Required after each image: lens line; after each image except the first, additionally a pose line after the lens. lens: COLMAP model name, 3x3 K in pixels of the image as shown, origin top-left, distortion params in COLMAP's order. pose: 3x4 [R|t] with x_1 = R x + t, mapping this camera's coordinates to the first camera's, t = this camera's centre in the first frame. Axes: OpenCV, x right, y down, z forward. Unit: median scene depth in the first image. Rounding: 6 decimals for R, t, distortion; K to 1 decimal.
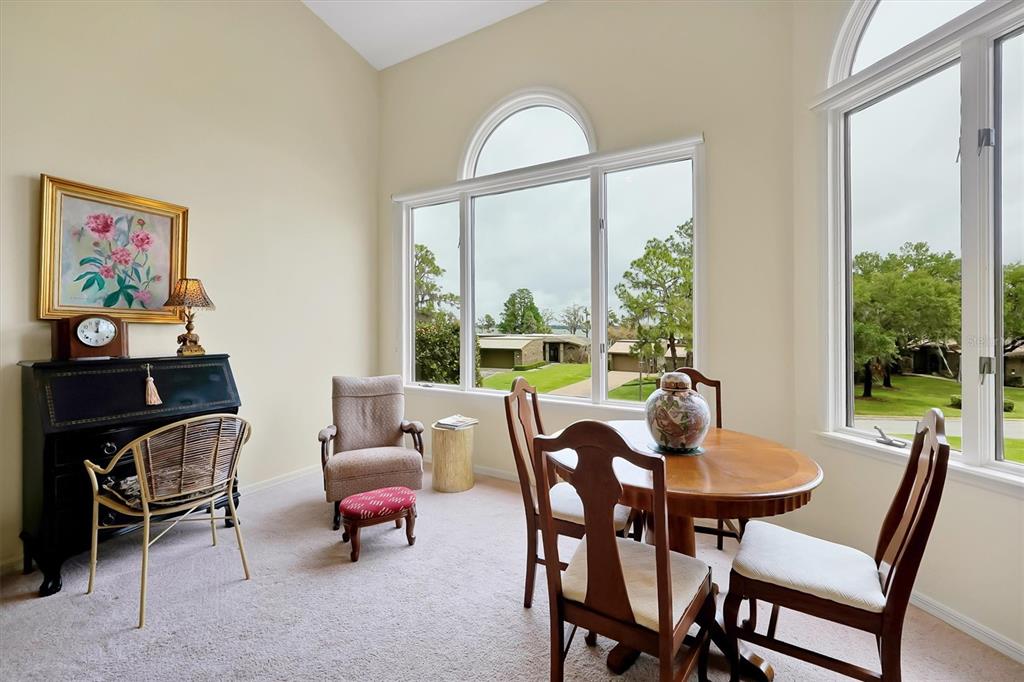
lens RADIAL K [[433.1, 0, 513.4], [0, 433.1, 324.5], [0, 0, 1]] dist [-0.001538, -0.000008]
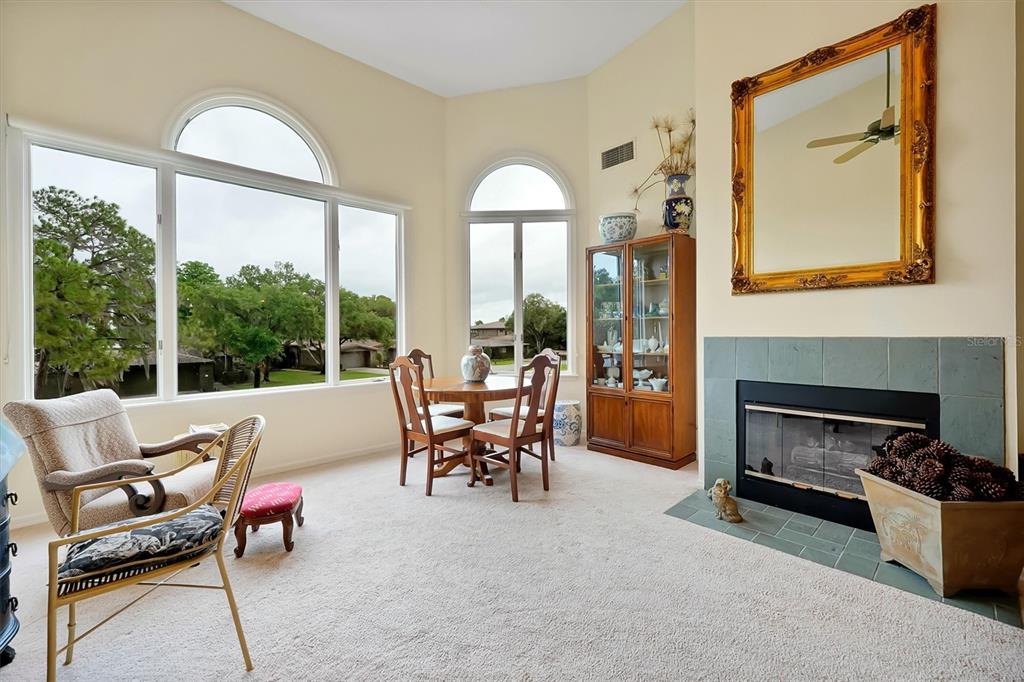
lens RADIAL K [[438.5, 0, 517.8], [0, 438.5, 330.9], [0, 0, 1]] dist [0.001893, 0.000516]
pose [[0.264719, -0.006405, 0.964304, -0.743590], [0.003050, 0.999978, 0.005805, 0.014899], [-0.964321, 0.001404, 0.264733, 0.124898]]
